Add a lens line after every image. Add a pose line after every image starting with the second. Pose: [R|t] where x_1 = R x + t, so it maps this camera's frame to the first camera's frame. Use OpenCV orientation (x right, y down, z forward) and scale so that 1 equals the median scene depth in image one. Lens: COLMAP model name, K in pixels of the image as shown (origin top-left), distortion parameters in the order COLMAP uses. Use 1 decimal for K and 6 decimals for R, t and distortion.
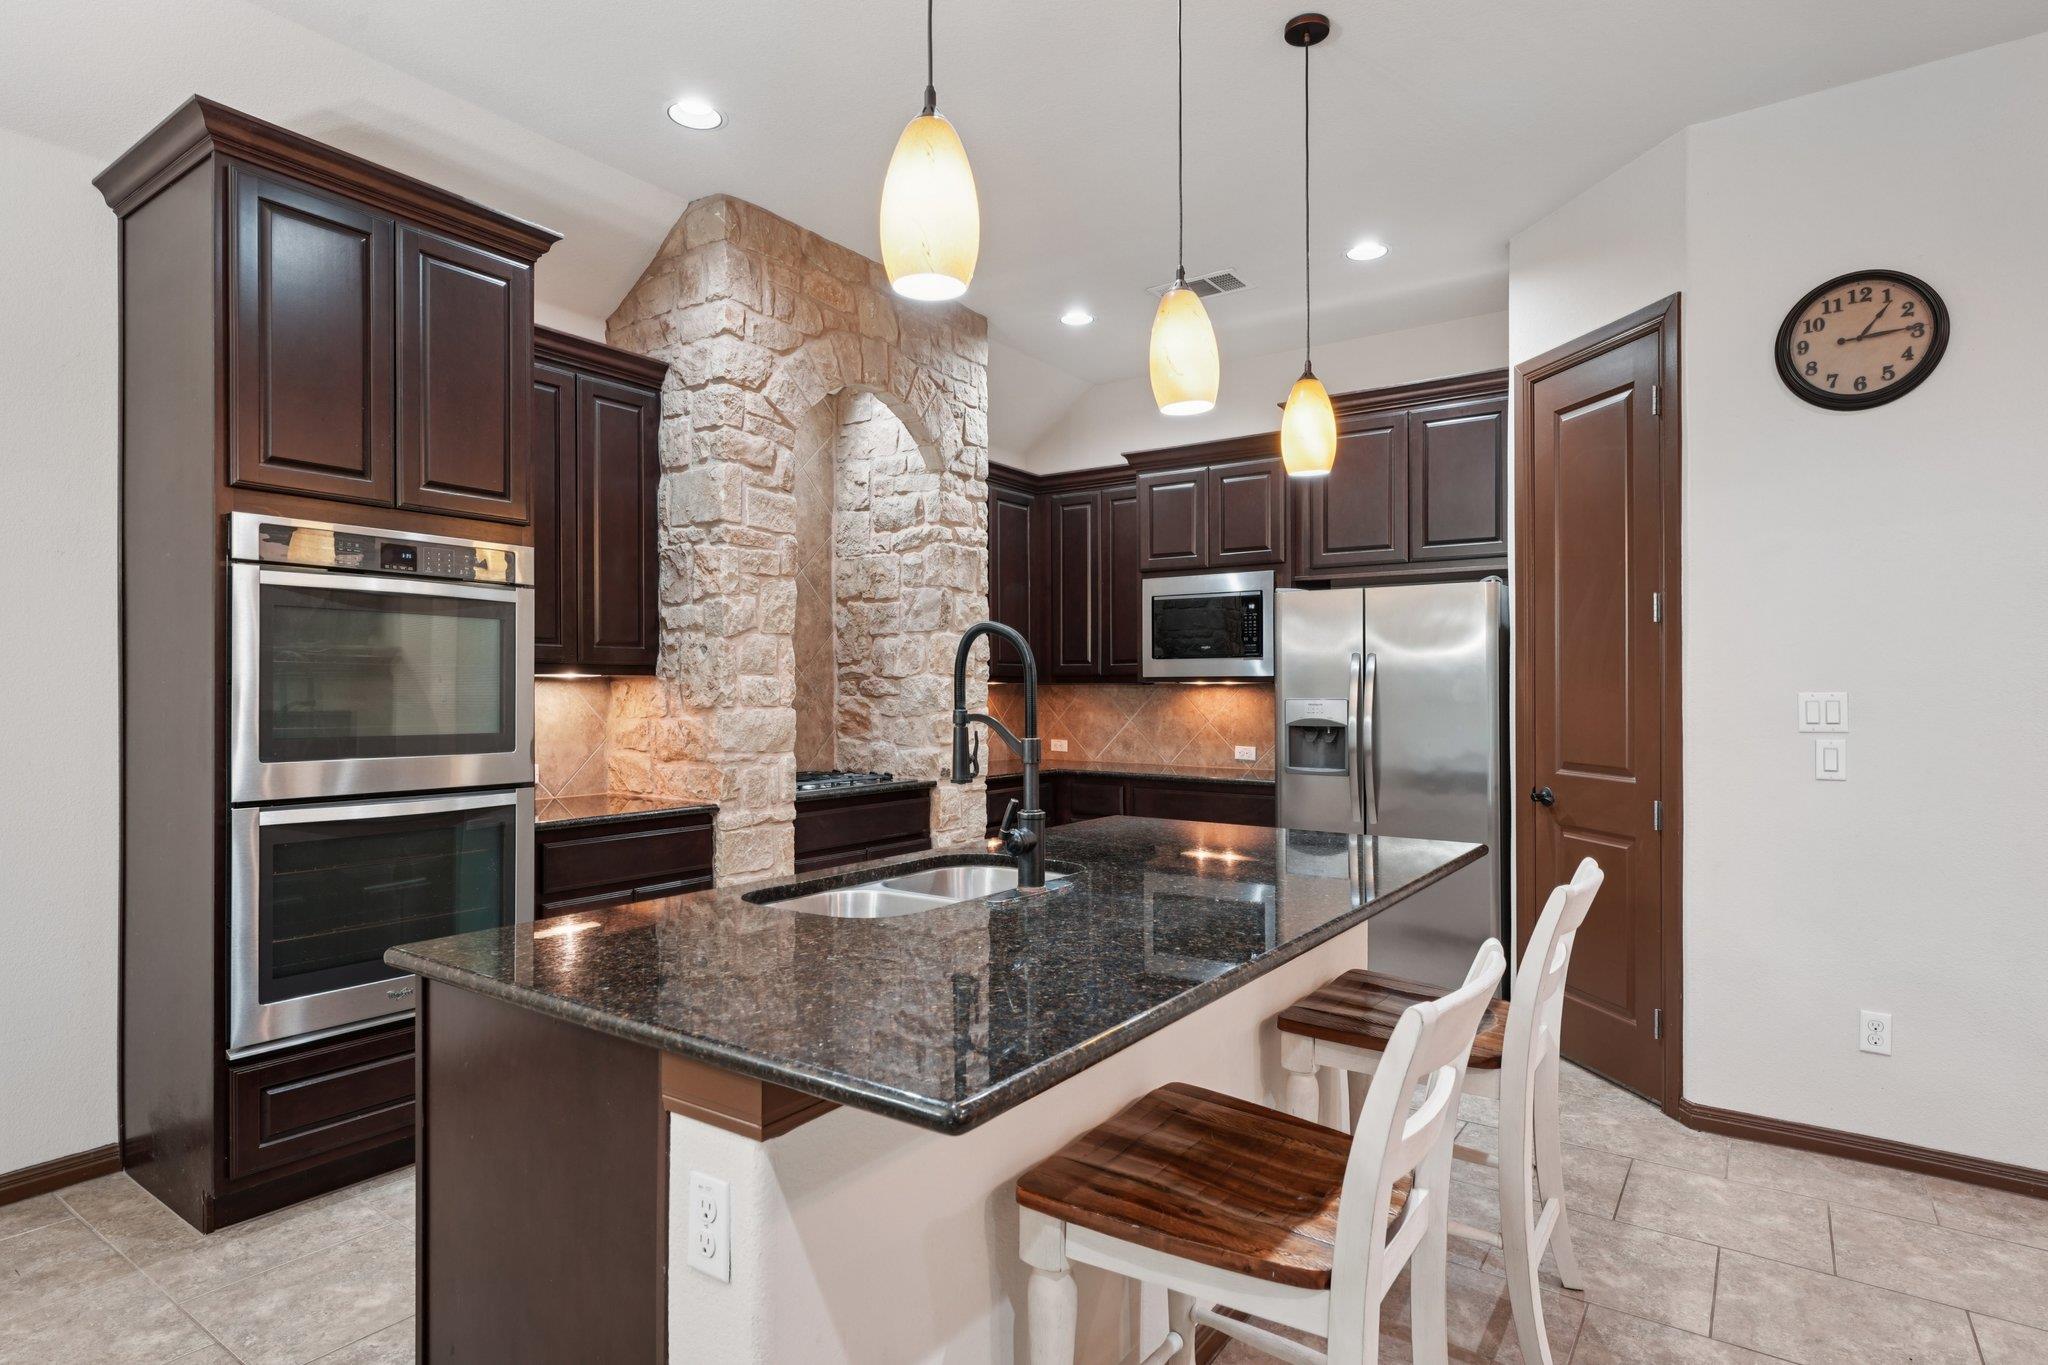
lens RADIAL K [[1070.9, 0, 1024.0], [0, 1070.9, 682.5], [0, 0, 1]] dist [-0.003484, -0.001271]
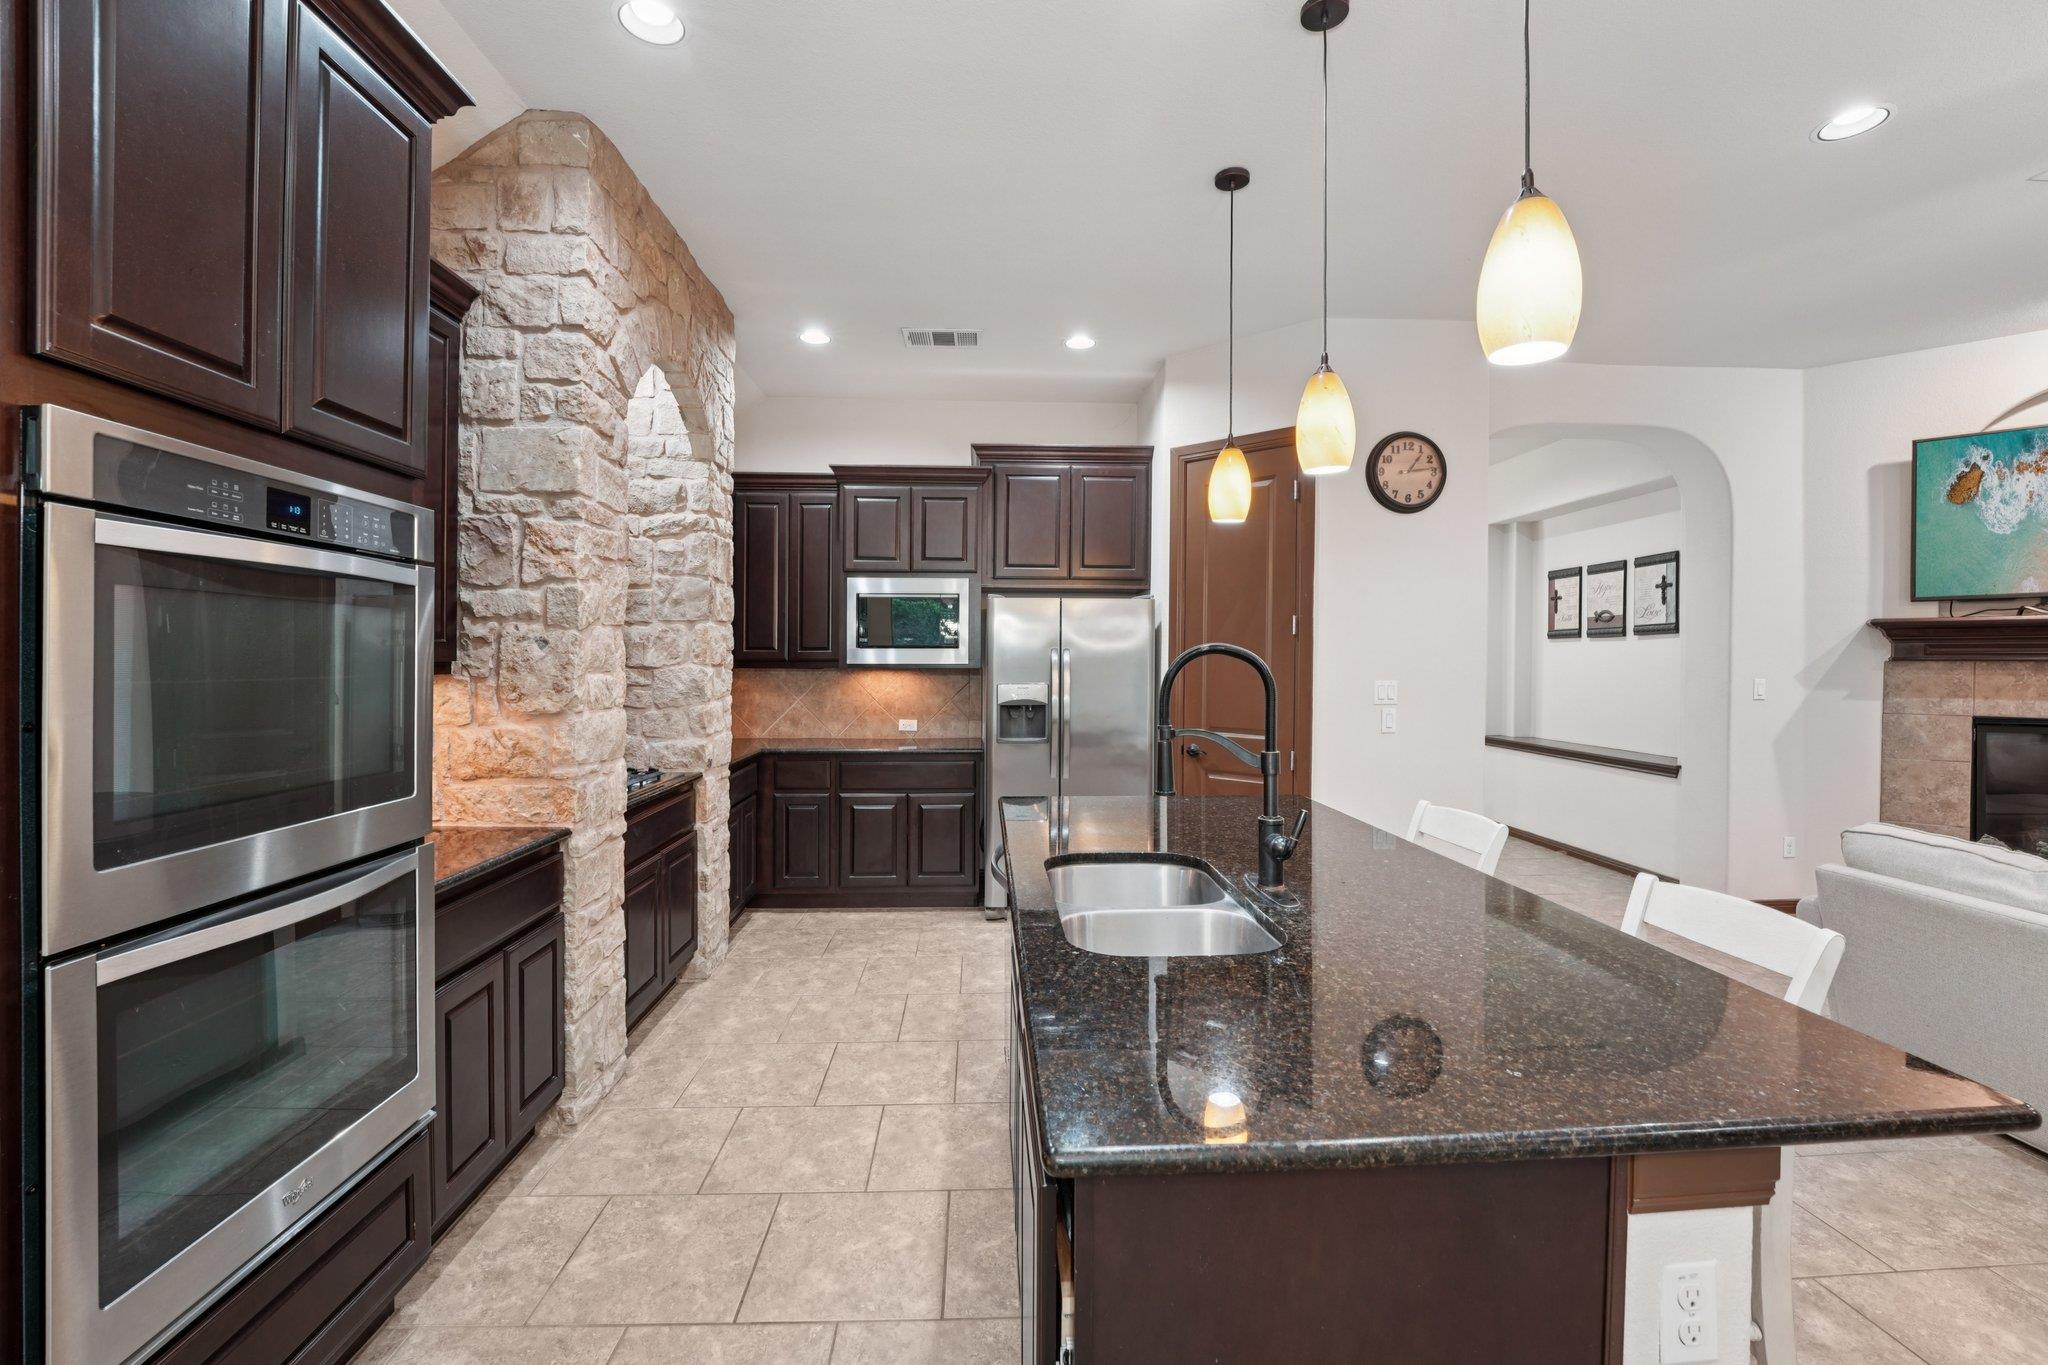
lens RADIAL K [[837.7, 0, 1022.7], [0, 837.7, 647.7], [0, 0, 1]] dist [-0.027118, 0.000065]
pose [[0.792604, 0.006805, 0.609699, -0.387342], [-0.005136, 0.999977, -0.004484, -0.026190], [-0.609715, 0.000423, 0.792620, 0.252147]]
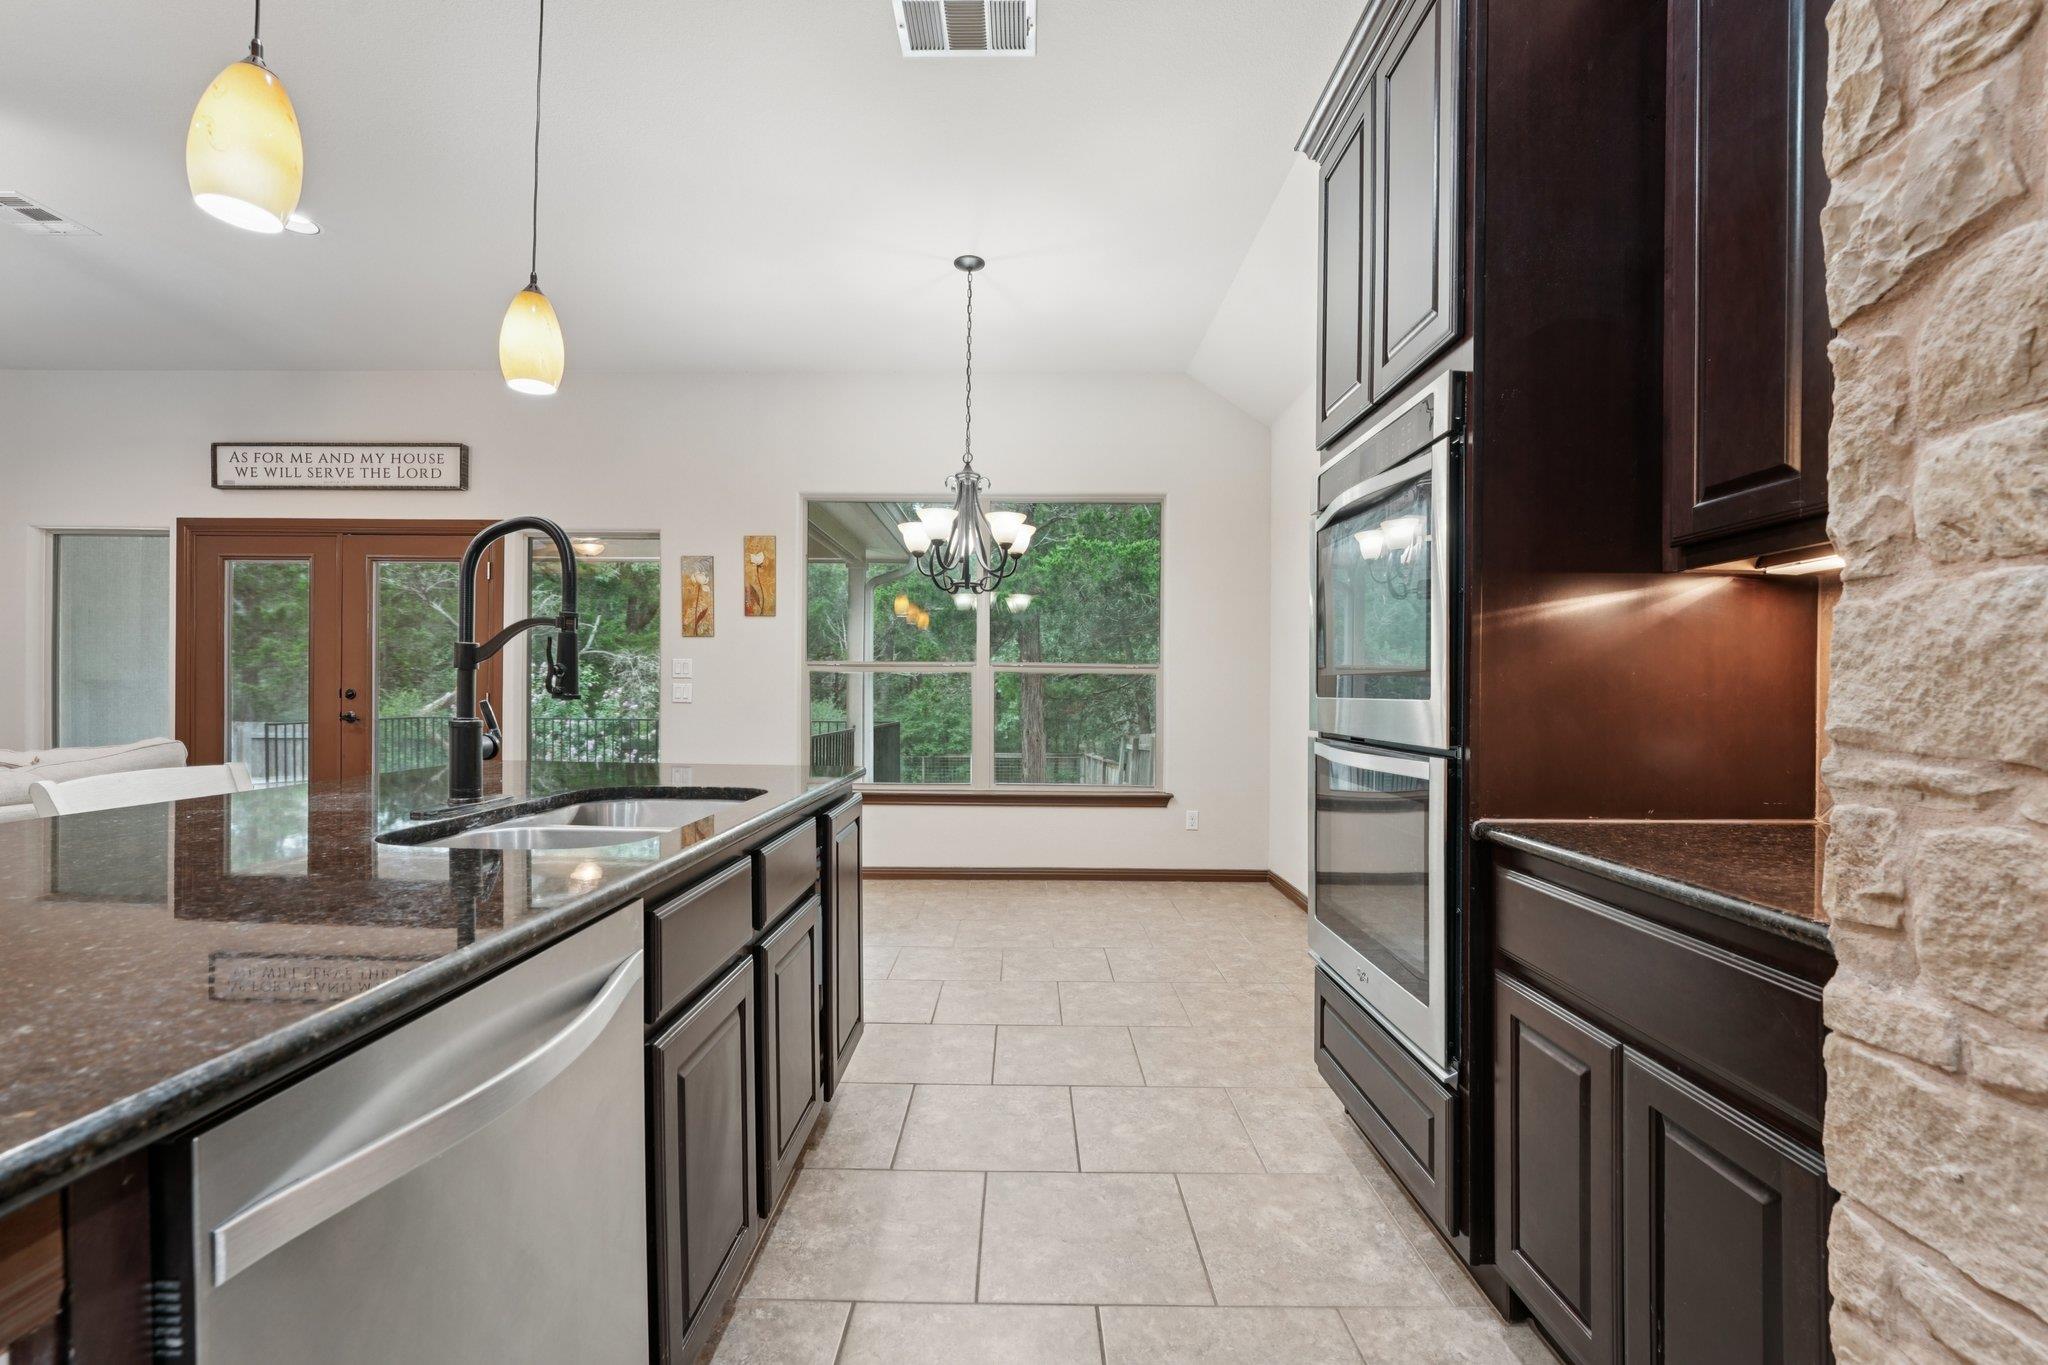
lens RADIAL K [[844.5, 0, 1024.0], [0, 844.5, 682.5], [0, 0, 1]] dist [-0.027433, 0.000053]
pose [[-0.823192, -0.007063, -0.567720, 0.011520], [-0.001645, 0.999948, -0.010055, 0.049812], [0.567761, -0.007344, -0.823161, 1.016187]]
